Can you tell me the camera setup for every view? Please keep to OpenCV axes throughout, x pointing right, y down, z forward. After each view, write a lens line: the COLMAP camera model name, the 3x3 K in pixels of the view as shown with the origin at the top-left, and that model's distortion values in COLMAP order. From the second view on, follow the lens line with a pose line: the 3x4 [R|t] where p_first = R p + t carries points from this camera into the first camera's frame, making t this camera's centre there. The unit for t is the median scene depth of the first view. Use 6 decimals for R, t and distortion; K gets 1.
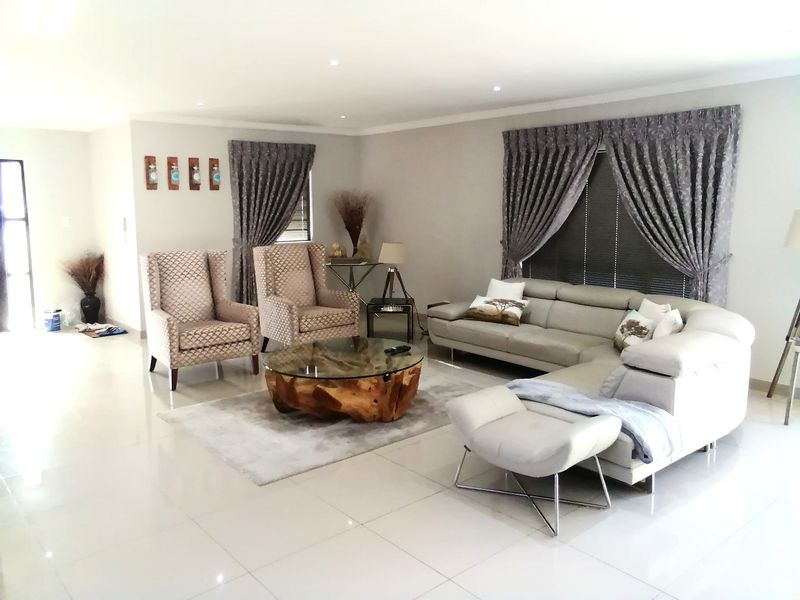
lens RADIAL K [[635.1, 0, 397.4], [0, 635.1, 277.7], [0, 0, 1]] dist [-0.055783, 0.158168]
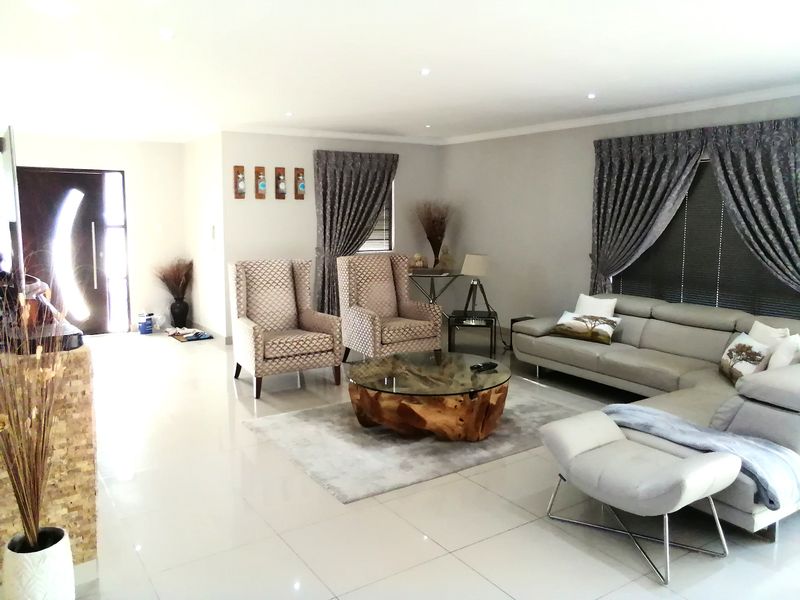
lens RADIAL K [[635.1, 0, 397.4], [0, 635.1, 277.7], [0, 0, 1]] dist [-0.055783, 0.158168]
pose [[0.993010, 0.019909, -0.116342, -0.016440], [-0.021402, 0.999704, -0.011594, -0.006187], [0.116077, 0.014003, 0.993142, 0.018263]]
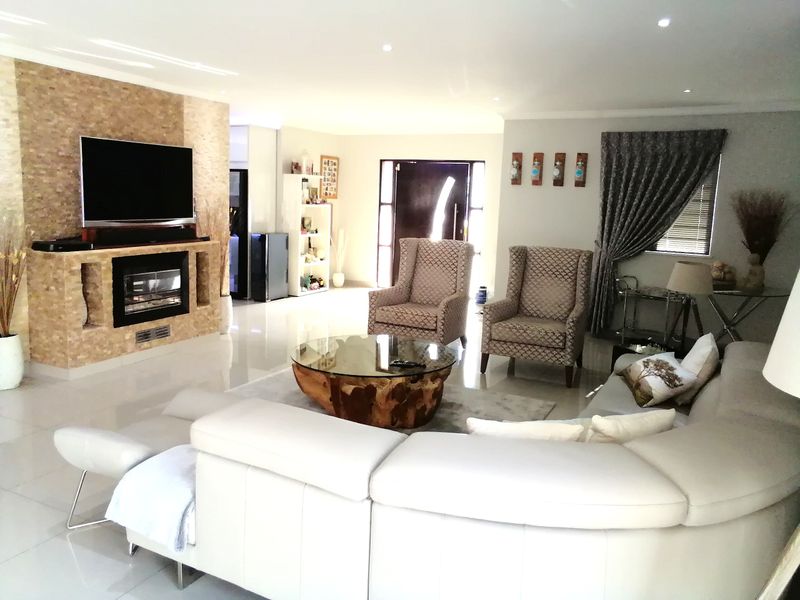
lens RADIAL K [[635.1, 0, 397.4], [0, 635.1, 277.7], [0, 0, 1]] dist [-0.055783, 0.158168]
pose [[0.371246, 0.143500, -0.917379, 0.612785], [-0.148632, 0.984430, 0.093840, -0.066055], [0.916562, 0.101514, 0.386794, 0.498626]]
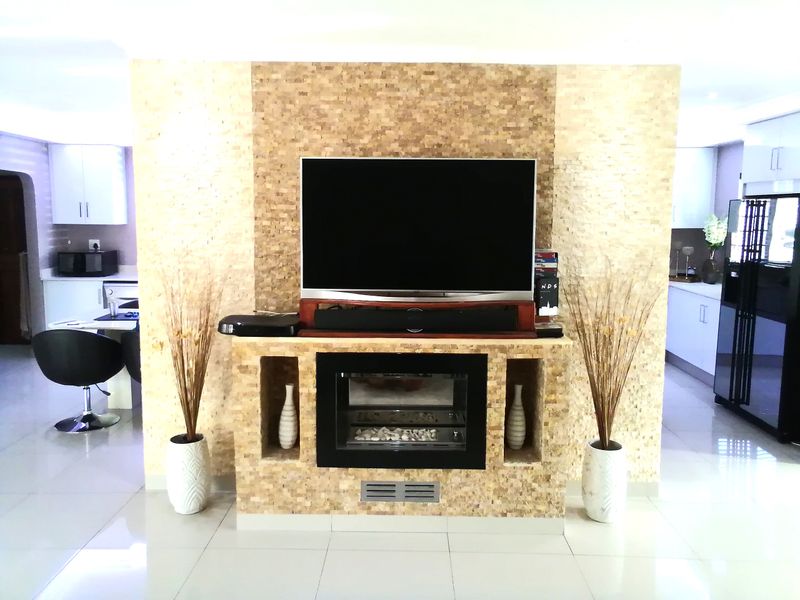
lens RADIAL K [[635.1, 0, 397.4], [0, 635.1, 277.7], [0, 0, 1]] dist [-0.055783, 0.158168]
pose [[-0.666146, 0.079018, -0.741624, 0.017659], [-0.093882, 0.977578, 0.188485, -0.118642], [0.739889, 0.195183, -0.643792, 0.842580]]
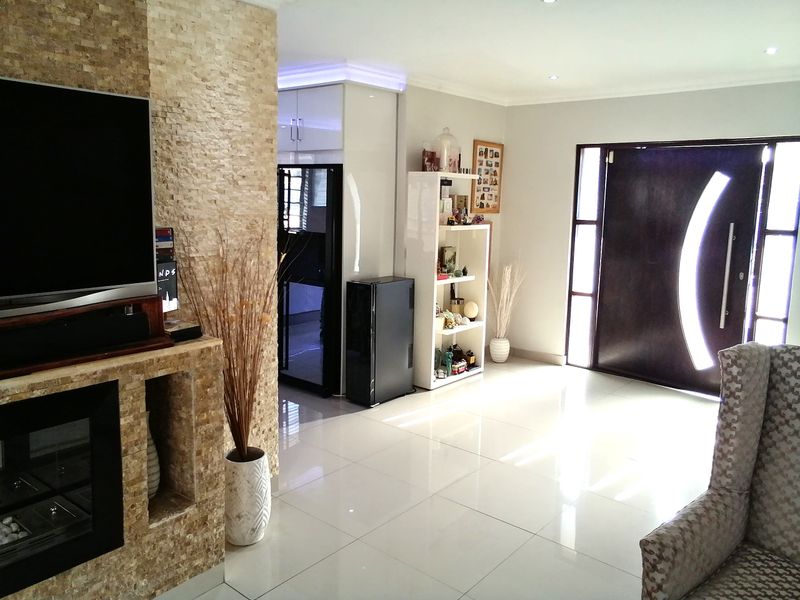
lens RADIAL K [[635.1, 0, 397.4], [0, 635.1, 277.7], [0, 0, 1]] dist [-0.055783, 0.158168]
pose [[0.157070, 0.141670, -0.977373, -0.049070], [-0.141358, 0.982692, 0.119724, -0.087397], [0.977419, 0.119355, 0.174377, 0.660598]]
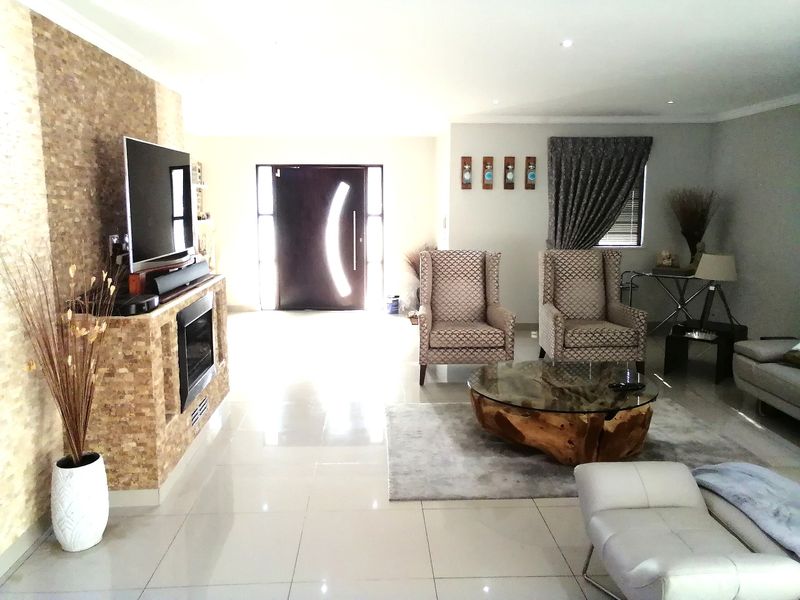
lens RADIAL K [[635.1, 0, 397.4], [0, 635.1, 277.7], [0, 0, 1]] dist [-0.055783, 0.158168]
pose [[0.782998, 0.081643, -0.616643, 0.203935], [-0.077953, 0.996413, 0.032942, -0.023584], [0.617120, 0.022275, 0.786554, 0.136384]]
